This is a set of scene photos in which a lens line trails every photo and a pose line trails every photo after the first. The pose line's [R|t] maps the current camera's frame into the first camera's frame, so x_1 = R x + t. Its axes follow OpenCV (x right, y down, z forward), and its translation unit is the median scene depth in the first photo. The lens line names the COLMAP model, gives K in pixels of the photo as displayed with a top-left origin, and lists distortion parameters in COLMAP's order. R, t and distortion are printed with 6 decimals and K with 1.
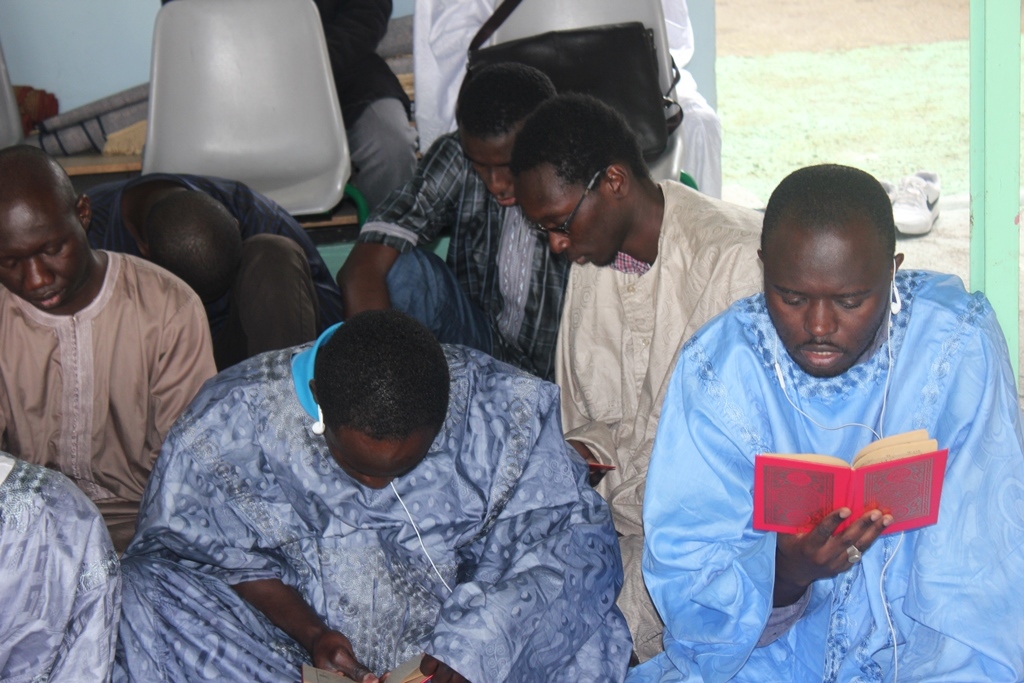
lens RADIAL K [[2651.6, 0, 538.5], [0, 2651.6, 205.0], [0, 0, 1]] dist [0.546770, -6.004609]
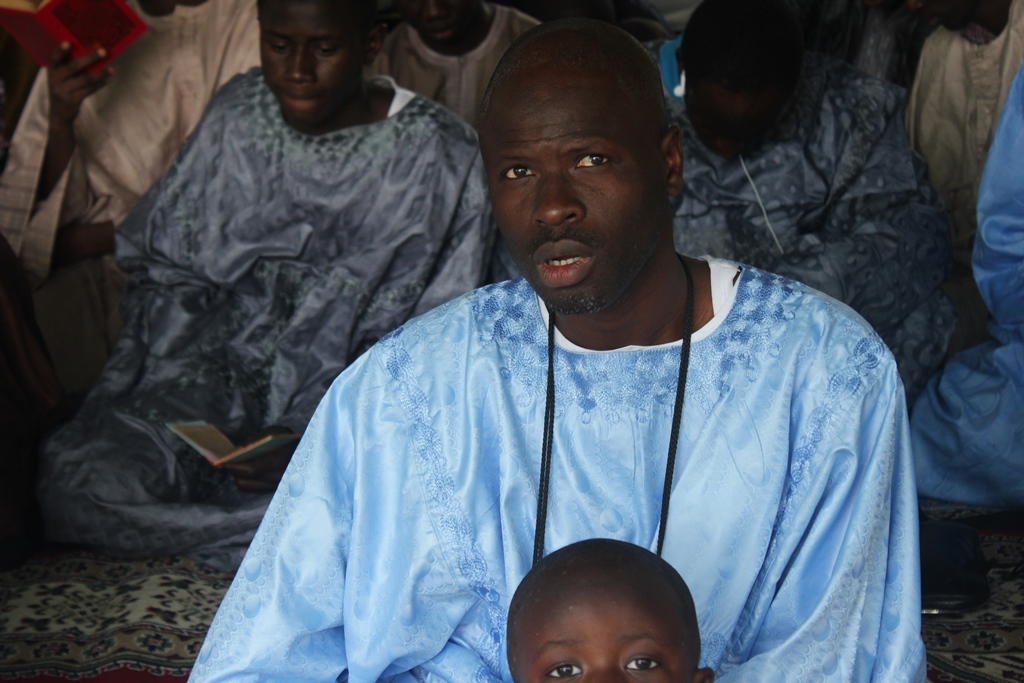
lens RADIAL K [[2651.6, 0, 538.5], [0, 2651.6, 205.0], [0, 0, 1]] dist [0.546770, -6.004609]
pose [[0.988851, 0.076454, -0.127783, 0.002526], [-0.084120, 0.994897, -0.055708, 0.188885], [0.122872, 0.065836, 0.990236, -0.085969]]
